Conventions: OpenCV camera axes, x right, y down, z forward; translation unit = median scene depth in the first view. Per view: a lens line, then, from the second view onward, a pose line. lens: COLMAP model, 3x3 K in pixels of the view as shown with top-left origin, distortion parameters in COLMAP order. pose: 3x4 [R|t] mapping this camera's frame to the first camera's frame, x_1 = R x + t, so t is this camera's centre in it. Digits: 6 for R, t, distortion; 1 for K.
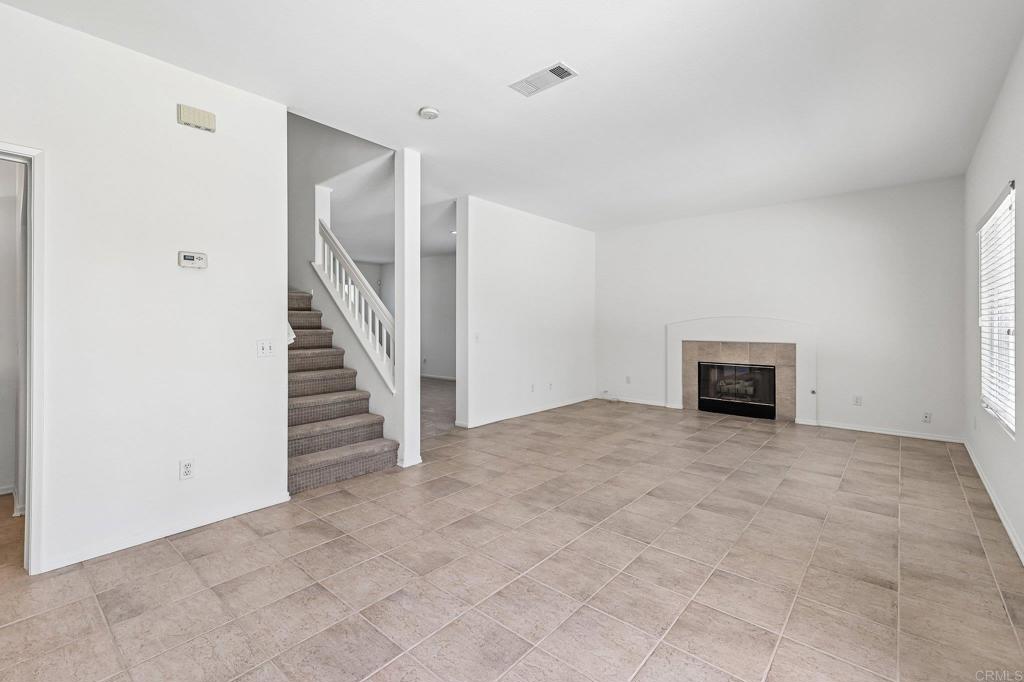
lens RADIAL K [[447.0, 0, 513.3], [0, 447.0, 331.6], [0, 0, 1]] dist [0.010254, 0.001146]
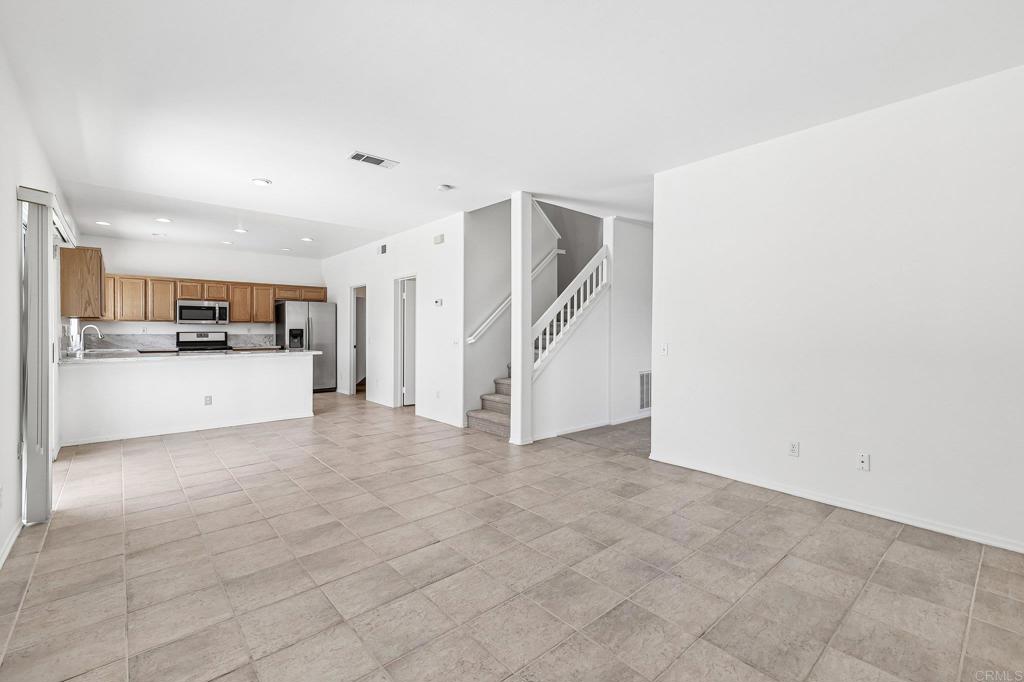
lens RADIAL K [[447.0, 0, 512.4], [0, 447.0, 334.2], [0, 0, 1]] dist [0.010254, 0.001146]
pose [[-0.137132, 0.008602, -0.990515, 1.097816], [-0.019410, 0.999747, 0.011369, -0.023065], [0.990363, 0.020785, -0.136930, 1.259311]]
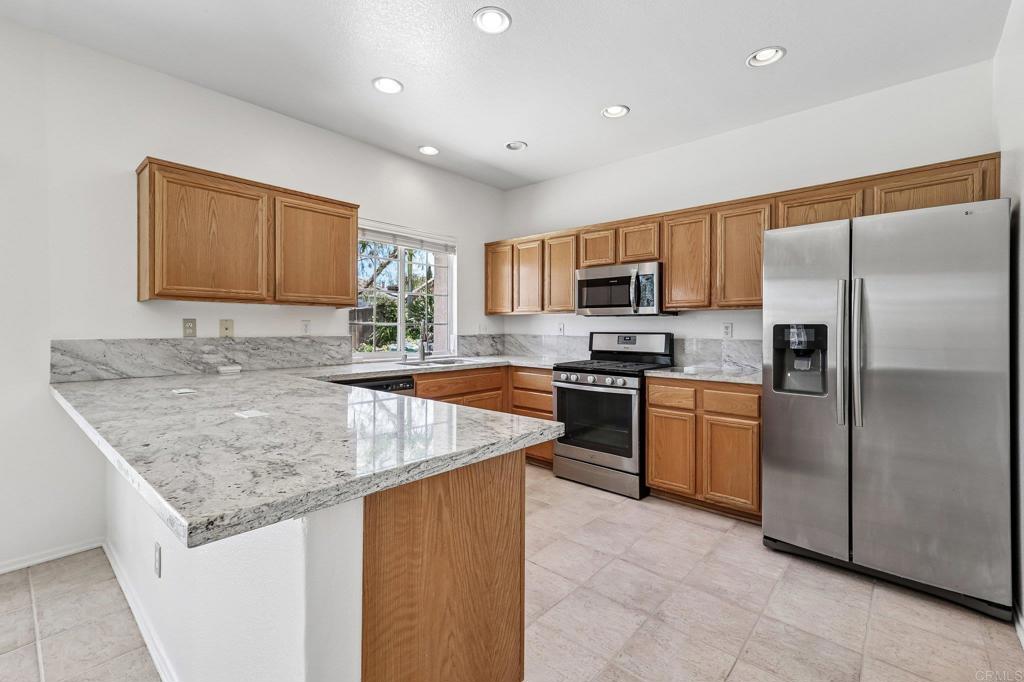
lens RADIAL K [[447.0, 0, 513.0], [0, 447.0, 325.8], [0, 0, 1]] dist [0.010254, 0.001146]
pose [[-0.999861, -0.003532, 0.016274, -0.661235], [-0.003307, 0.999899, 0.013830, -0.008402], [-0.016321, 0.013775, -0.999772, 0.482026]]
